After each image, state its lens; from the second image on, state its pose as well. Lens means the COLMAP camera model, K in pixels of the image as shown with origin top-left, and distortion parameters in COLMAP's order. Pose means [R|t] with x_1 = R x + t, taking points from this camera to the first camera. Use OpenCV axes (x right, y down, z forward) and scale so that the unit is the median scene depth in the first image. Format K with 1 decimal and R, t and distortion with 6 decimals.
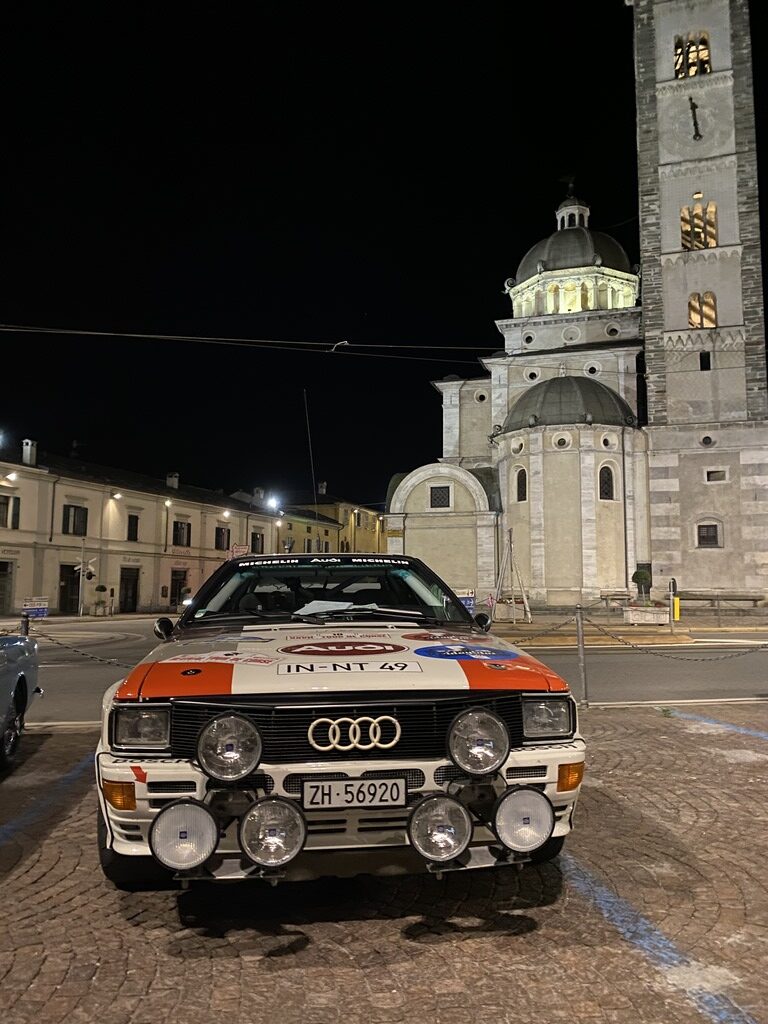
lens RADIAL K [[778.8, 0, 394.1], [0, 778.8, 507.3], [0, 0, 1]] dist [0.038151, -0.039612]
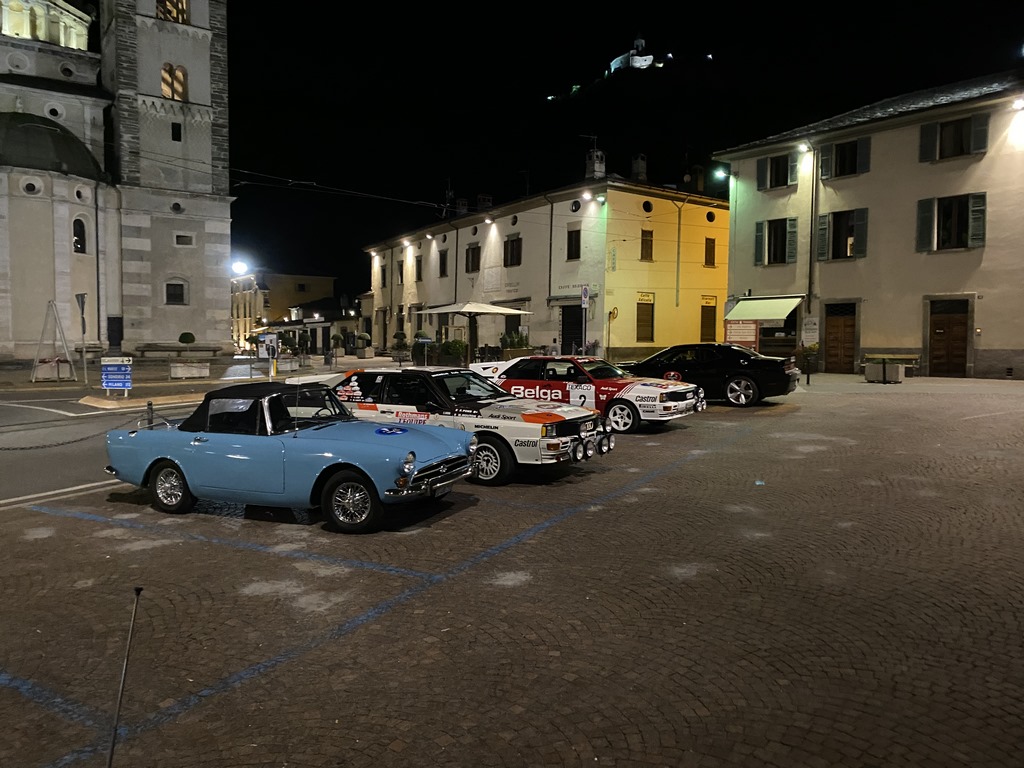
lens RADIAL K [[778.8, 0, 497.6], [0, 778.8, 373.2], [0, 0, 1]] dist [0.038151, -0.039612]
pose [[0.620723, -0.037264, 0.783144, -0.188758], [-0.088337, 0.989186, 0.117084, -0.022283], [-0.779037, -0.141857, 0.610719, -0.056368]]
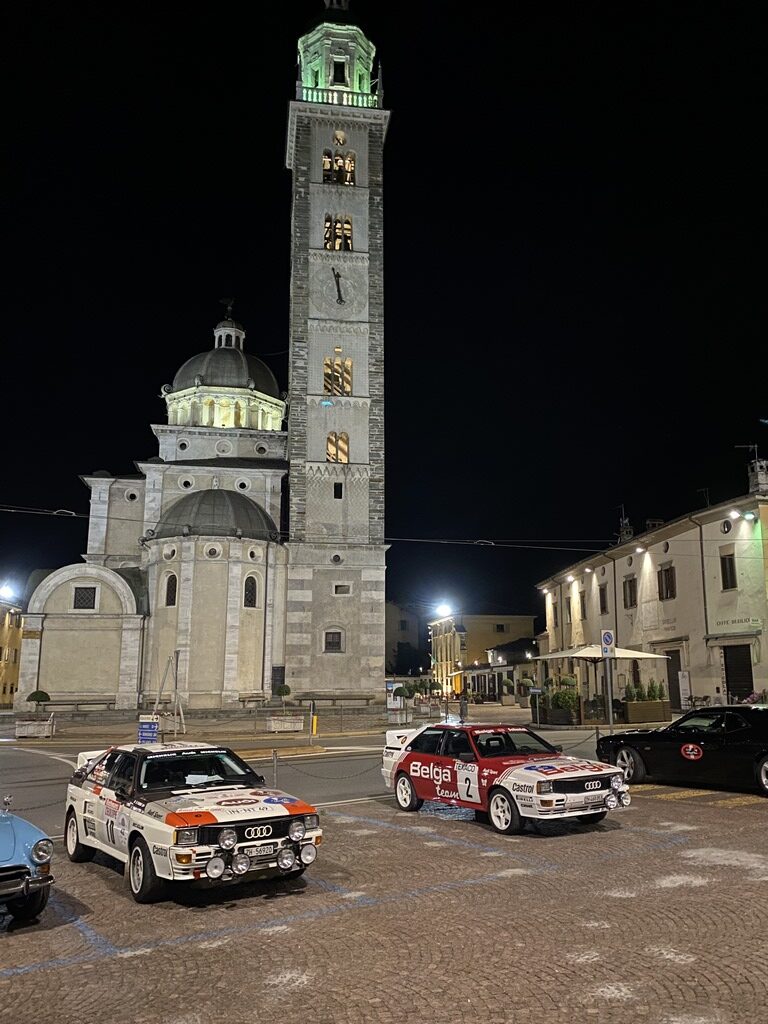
lens RADIAL K [[821.1, 0, 389.2], [0, 821.1, 503.3], [0, 0, 1]] dist [0.068477, -0.067749]
pose [[0.897923, 0.083231, 0.432211, -0.063074], [-0.040655, 0.993444, -0.106846, -0.039037], [-0.438270, 0.078368, 0.895420, -0.130757]]
